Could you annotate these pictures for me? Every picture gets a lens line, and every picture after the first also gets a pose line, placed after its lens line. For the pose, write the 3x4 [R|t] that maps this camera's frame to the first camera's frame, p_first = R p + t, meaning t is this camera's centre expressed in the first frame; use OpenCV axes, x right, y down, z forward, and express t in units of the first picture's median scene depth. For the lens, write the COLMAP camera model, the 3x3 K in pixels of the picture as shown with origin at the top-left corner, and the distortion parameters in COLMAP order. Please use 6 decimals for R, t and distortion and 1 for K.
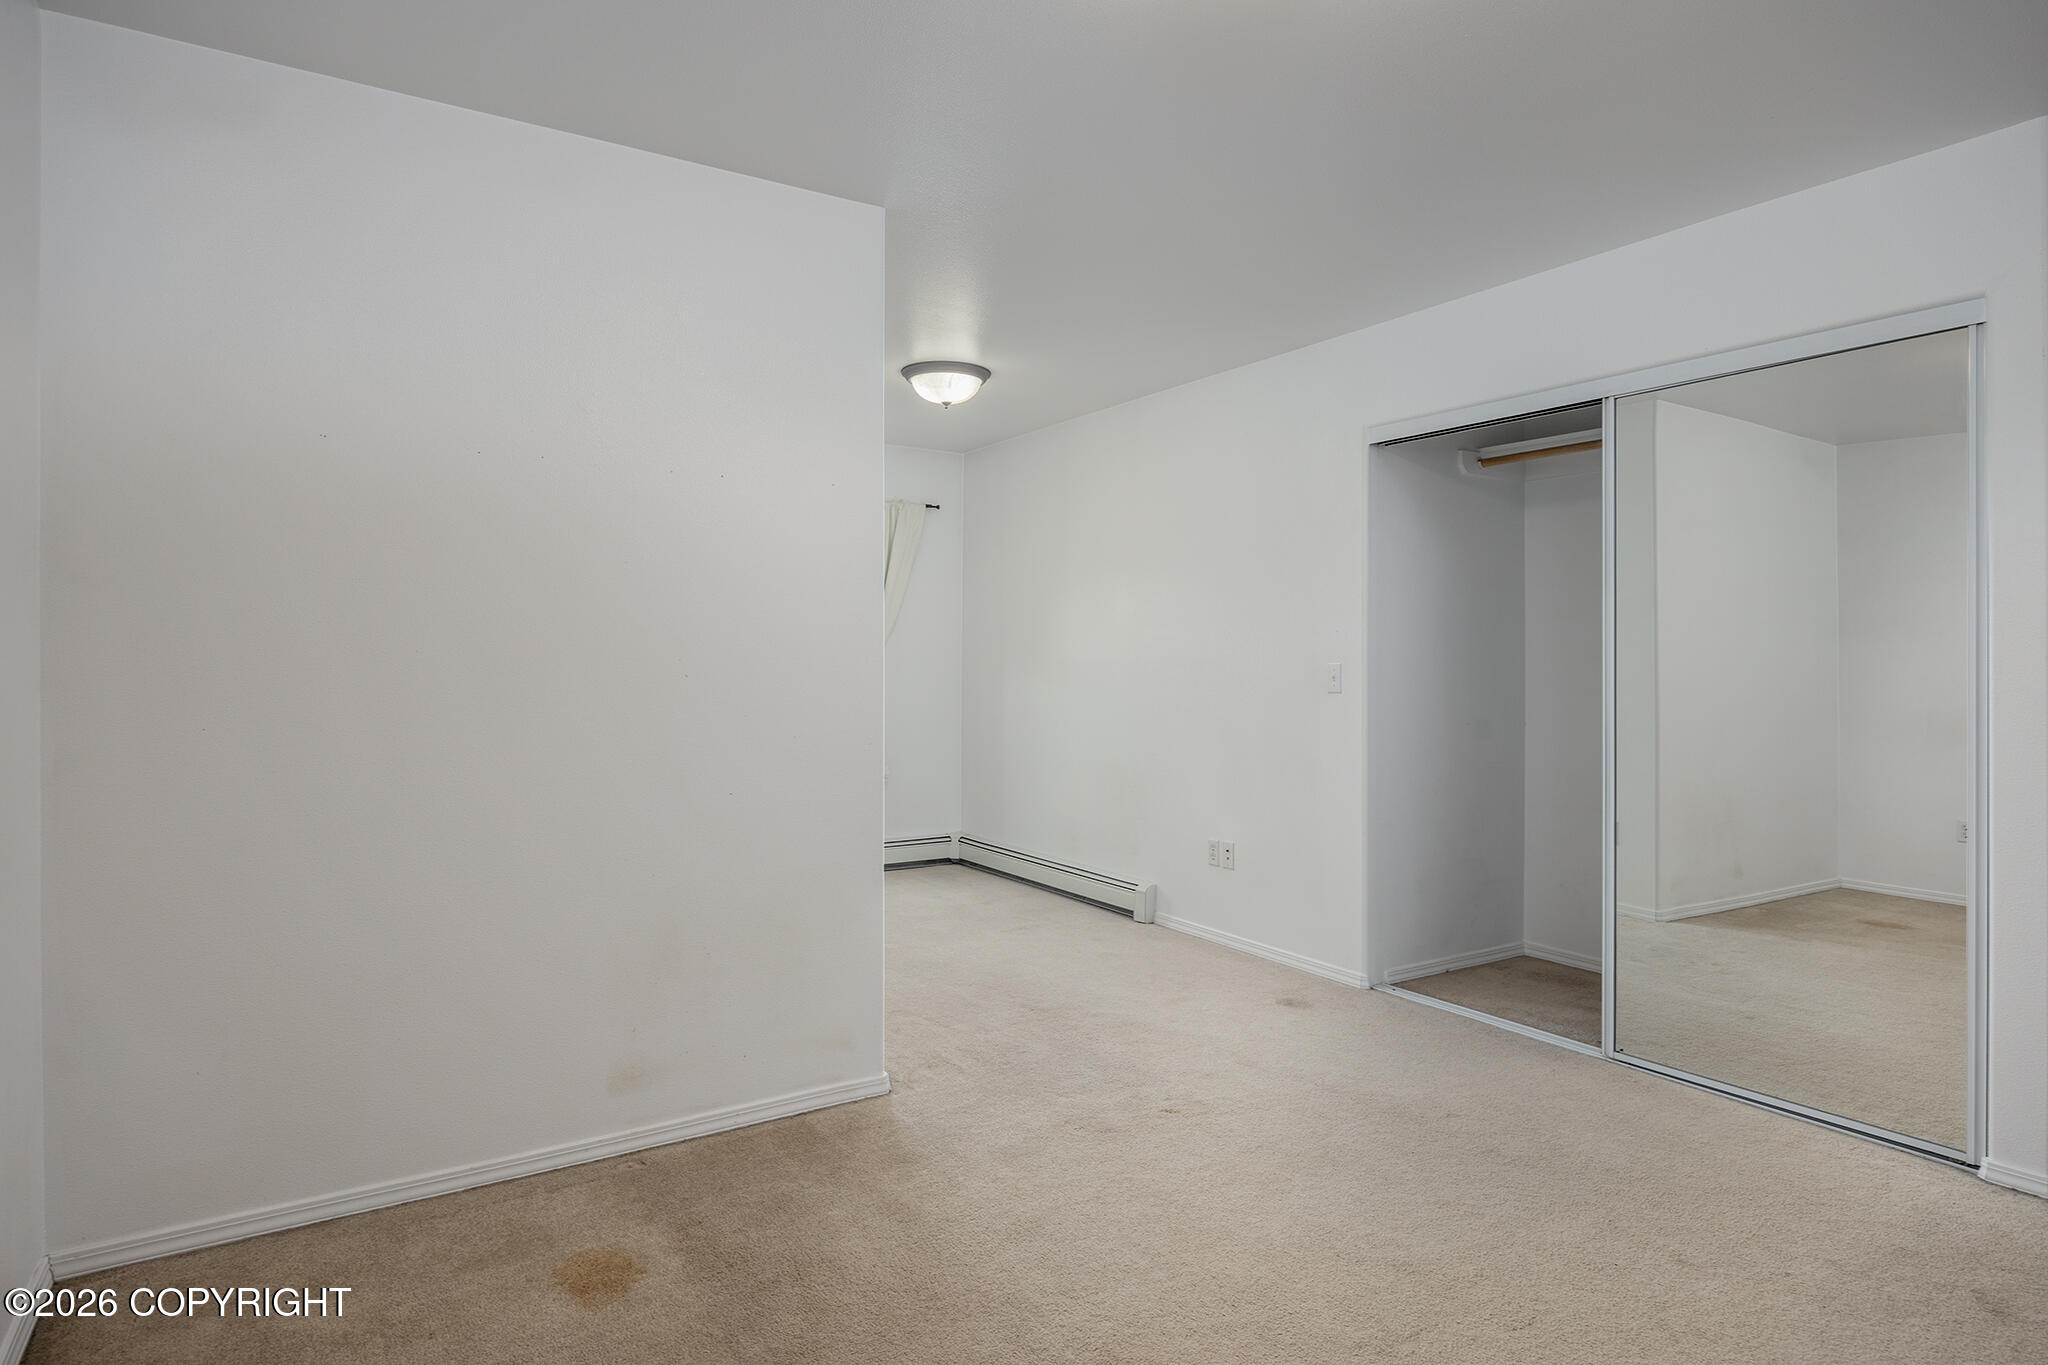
lens RADIAL K [[1136.4, 0, 1024.0], [0, 1136.4, 682.5], [0, 0, 1]] dist [0.004579, 0.000801]
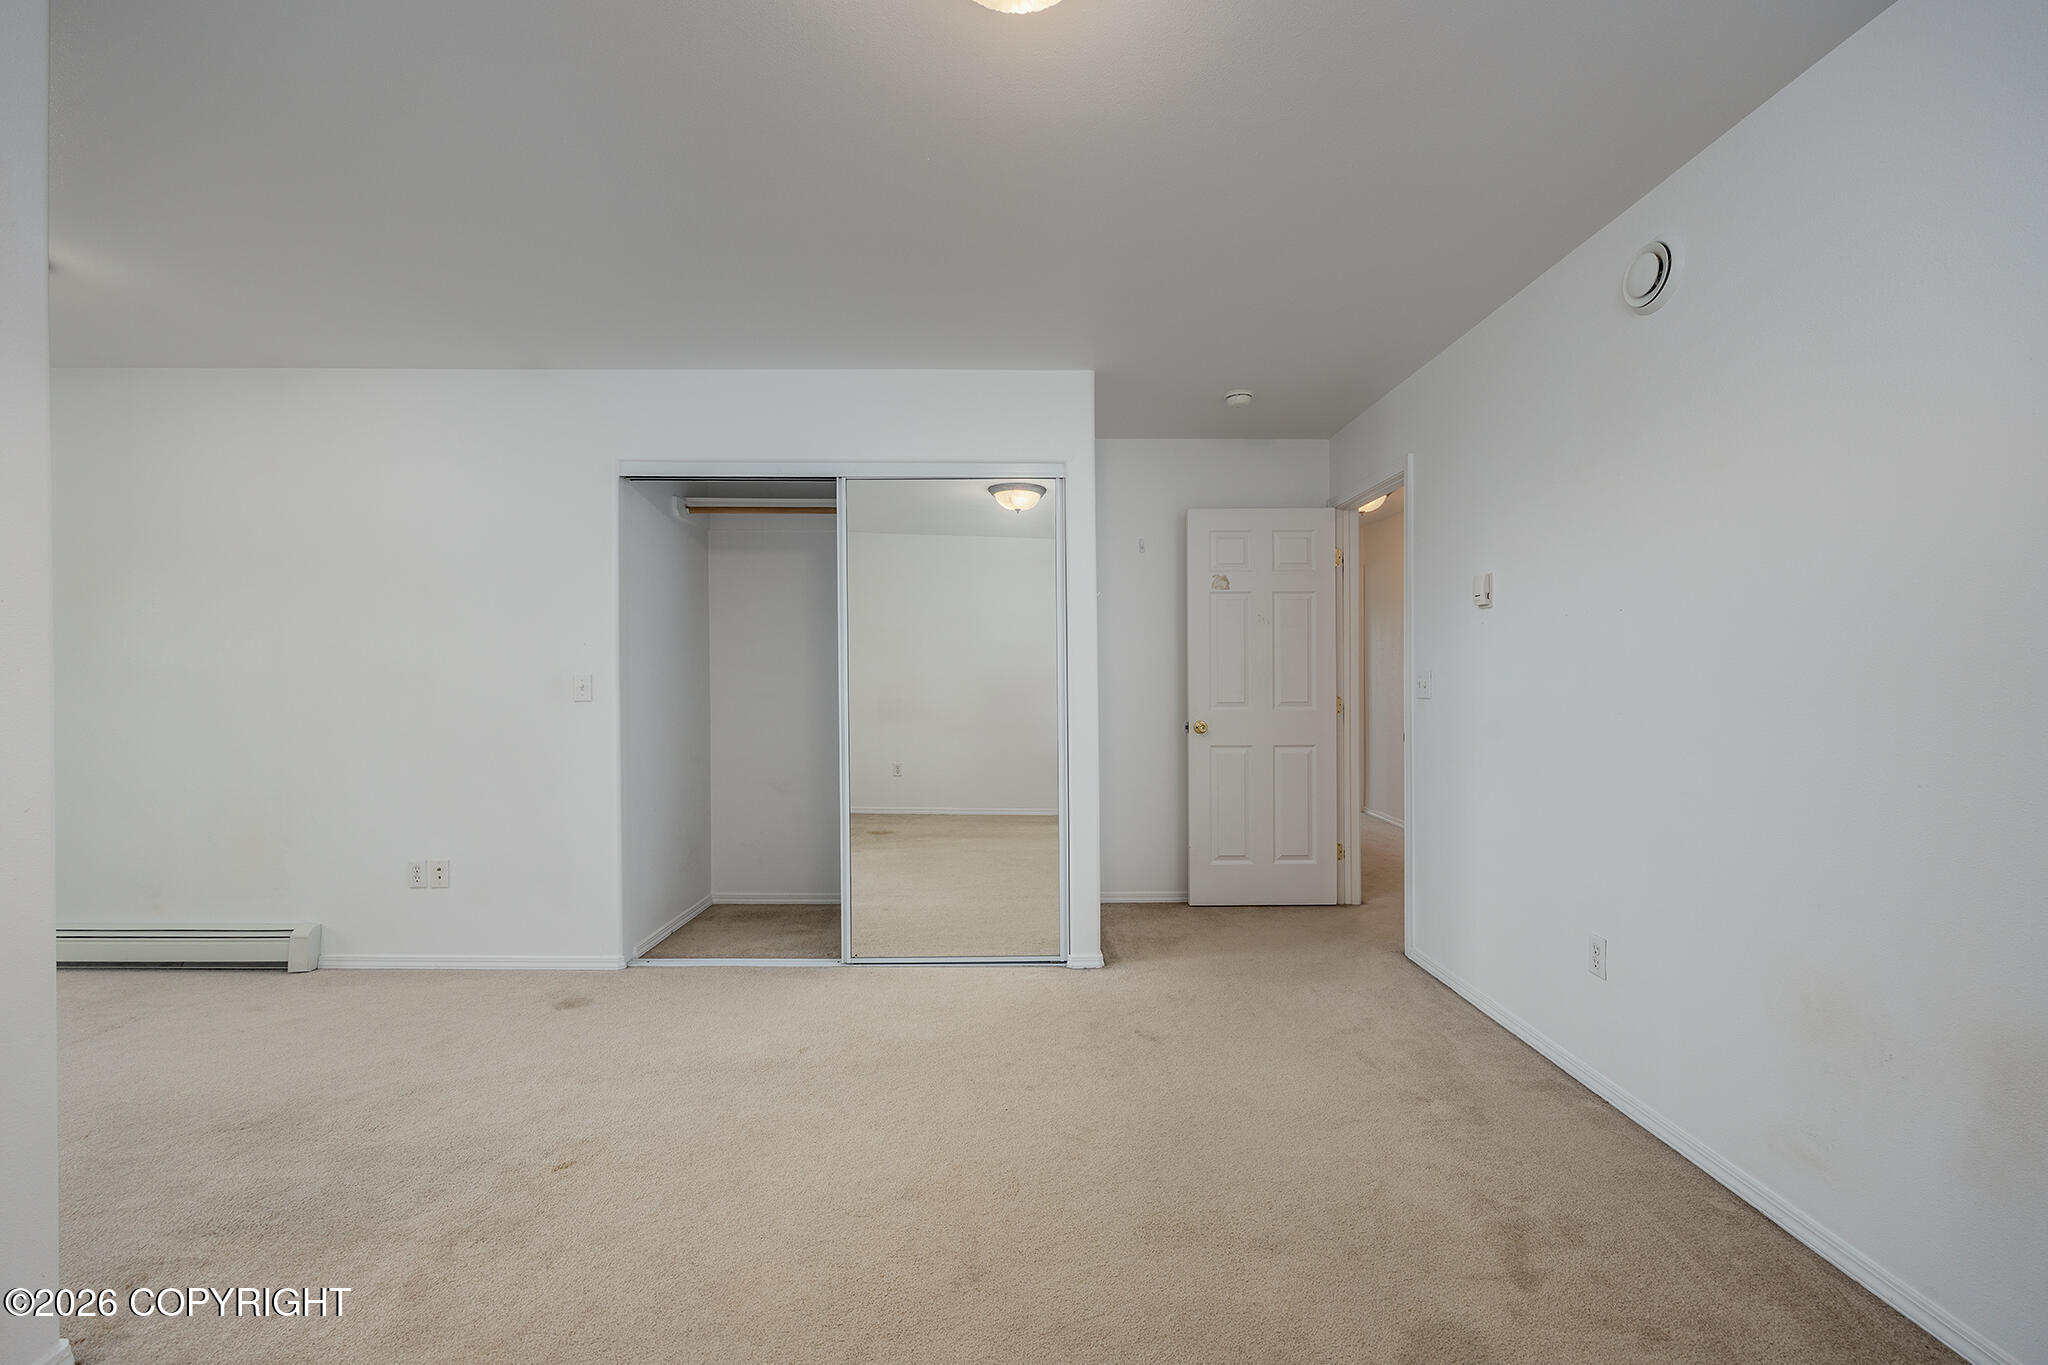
lens RADIAL K [[824.0, 0, 1024.0], [0, 824.0, 682.5], [0, 0, 1]] dist [0.003418, 0.000051]
pose [[0.534407, -0.009892, 0.845169, -0.158669], [0.015113, 0.999883, 0.002147, -0.004004], [-0.845092, 0.011626, 0.534494, 0.229148]]
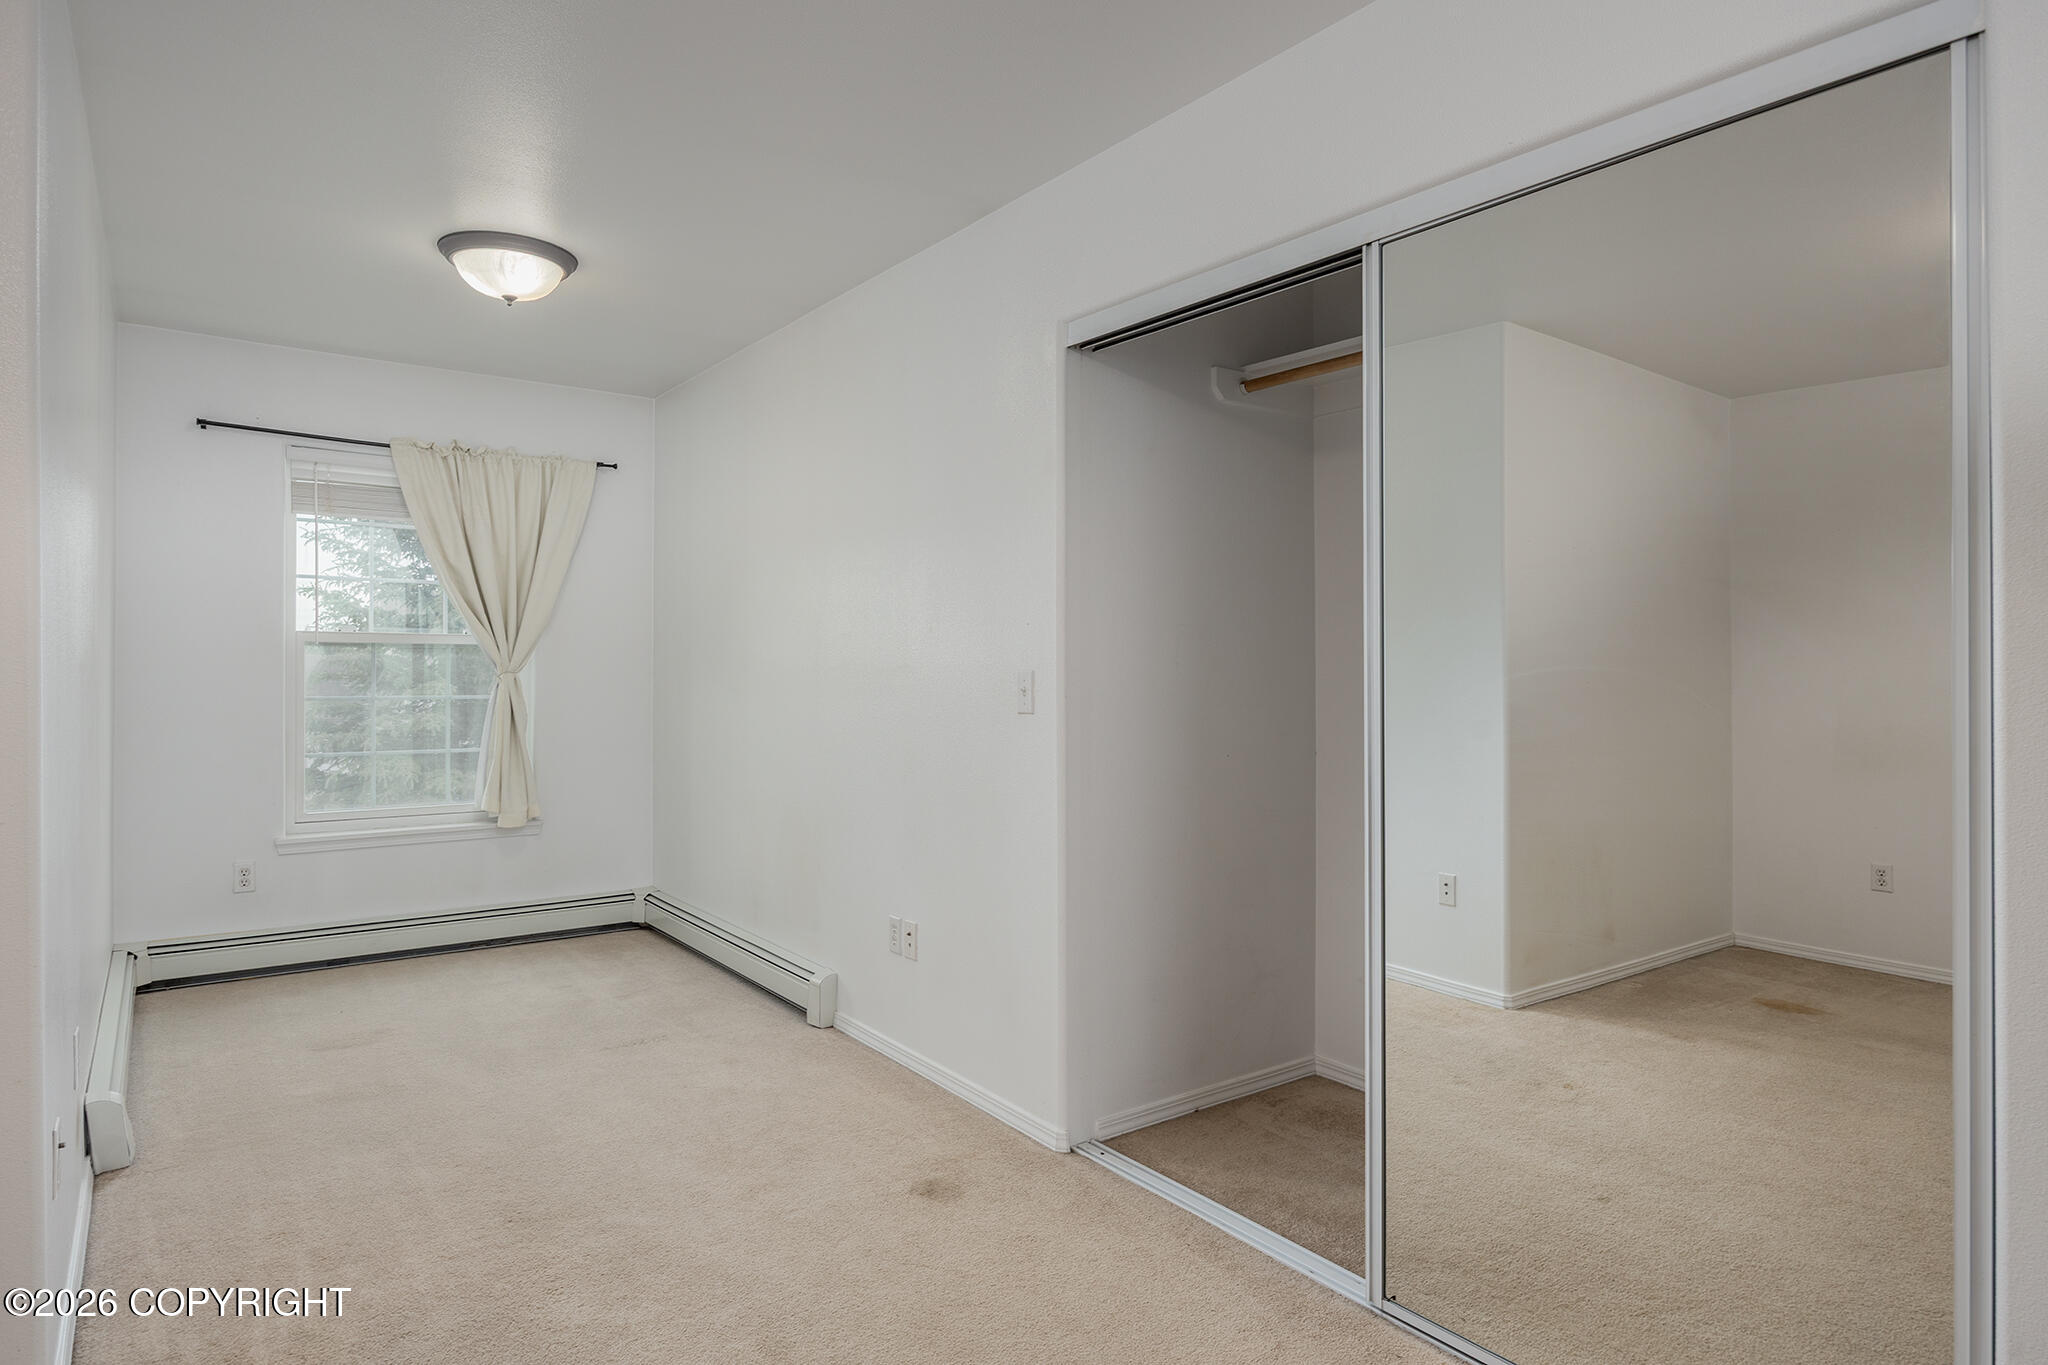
lens RADIAL K [[1154.4, 0, 1024.0], [0, 1154.4, 682.5], [0, 0, 1]] dist [0.005913, 0.000695]
pose [[0.997565, -0.000990, 0.069731, 0.219927], [0.001308, 0.999989, -0.004505, -0.006217], [-0.069726, 0.004586, 0.997556, 0.302038]]
